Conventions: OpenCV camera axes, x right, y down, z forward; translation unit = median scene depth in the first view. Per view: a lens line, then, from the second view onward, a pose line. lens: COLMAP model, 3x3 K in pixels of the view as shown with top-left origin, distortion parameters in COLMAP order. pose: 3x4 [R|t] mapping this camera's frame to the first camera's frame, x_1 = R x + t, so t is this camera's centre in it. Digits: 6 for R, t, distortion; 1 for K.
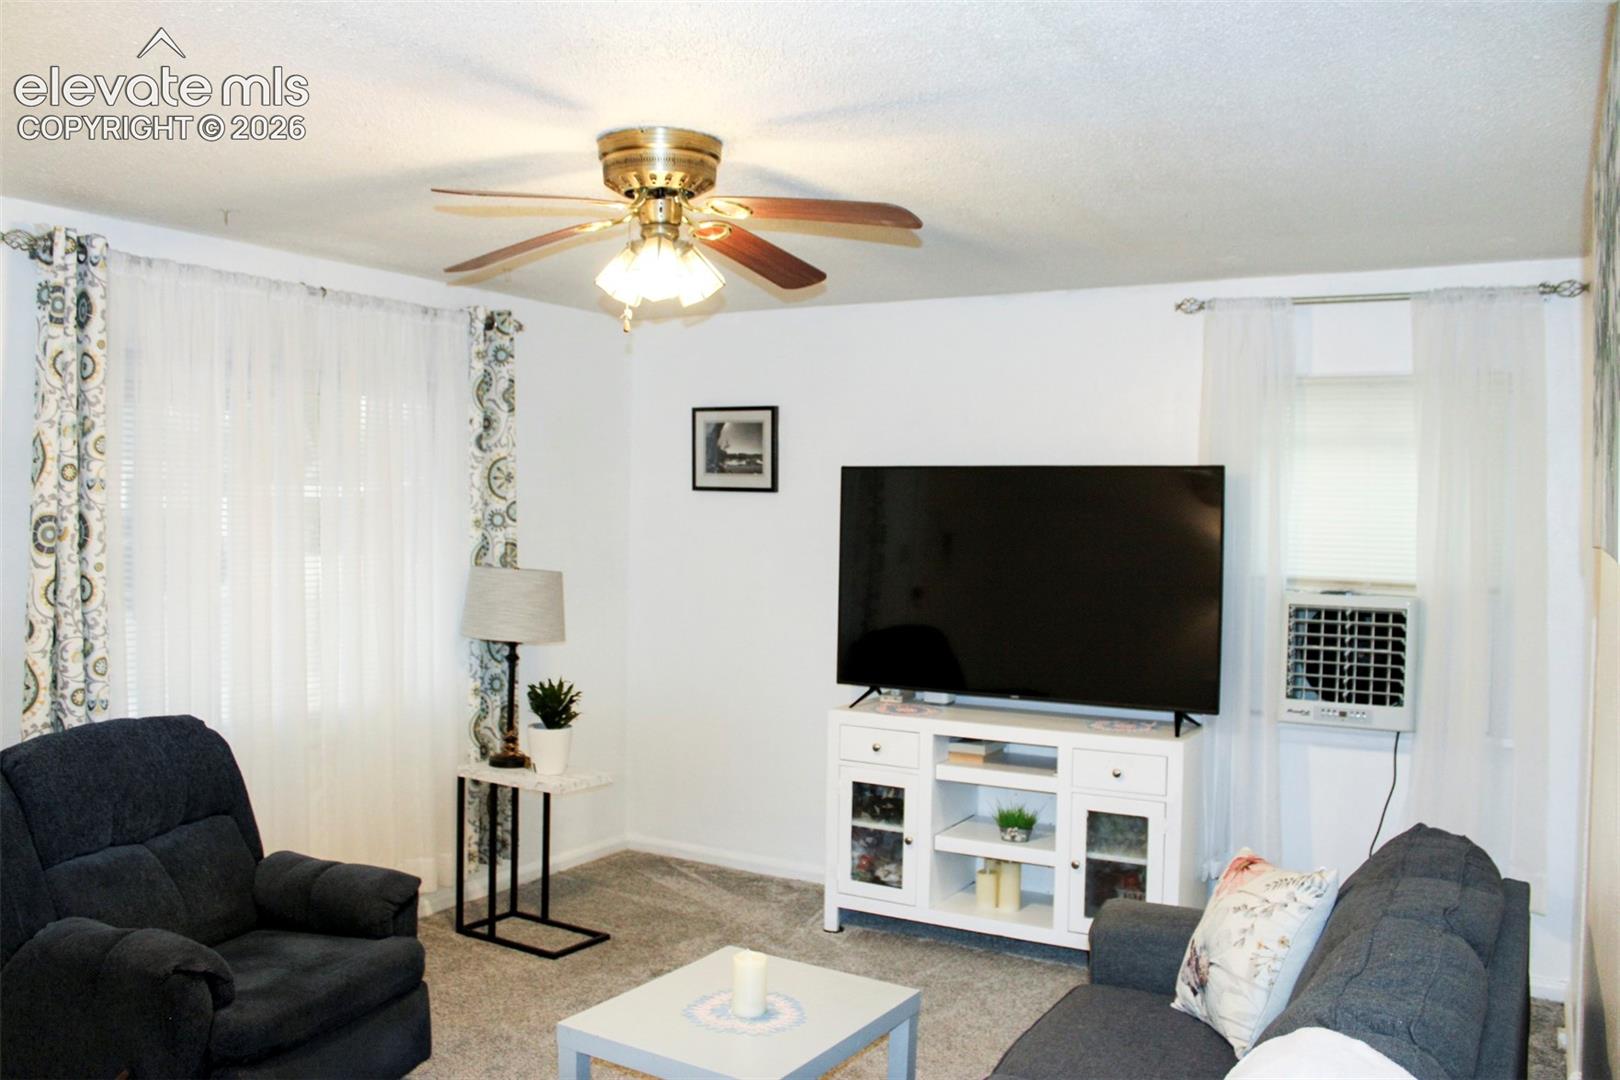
lens RADIAL K [[1348.8, 0, 810.0], [0, 1348.8, 540.0], [0, 0, 1]] dist [-0.170539, 0.156040]
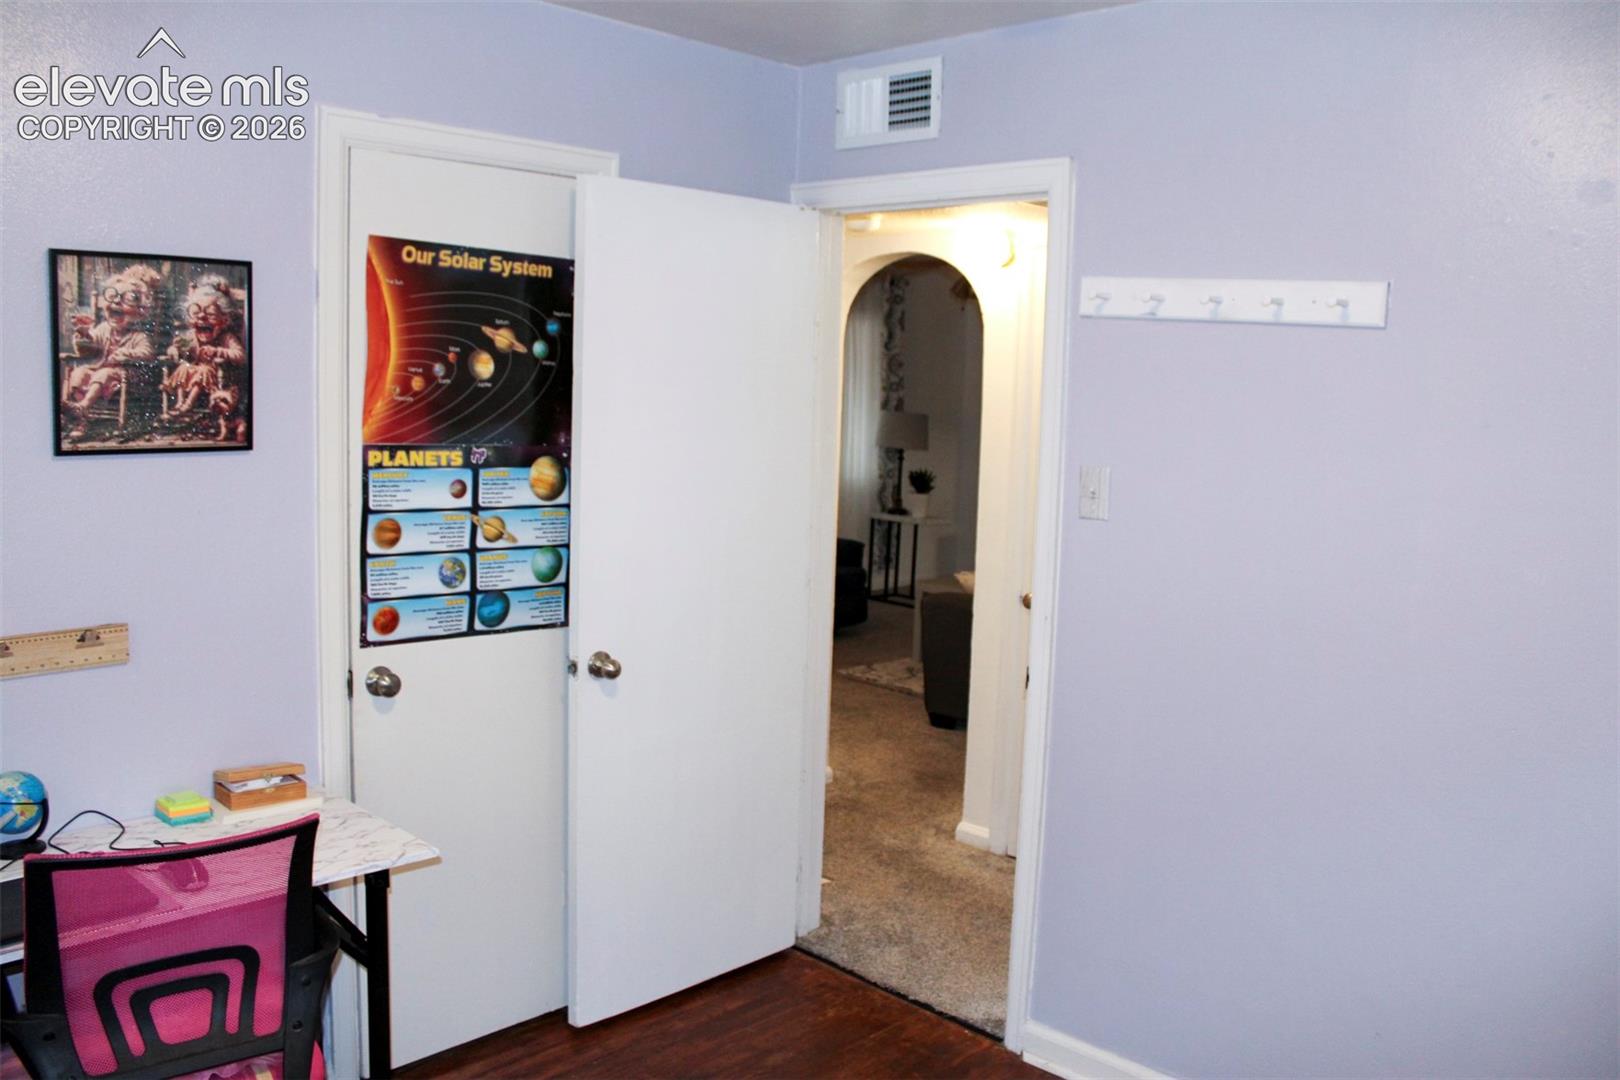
lens RADIAL K [[1348.8, 0, 810.0], [0, 1348.8, 540.0], [0, 0, 1]] dist [-0.170539, 0.156040]
pose [[0.963280, 0.039403, -0.265593, 0.168746], [-0.021144, 0.997234, 0.071259, 0.069683], [0.267666, -0.063027, 0.961448, -0.893627]]
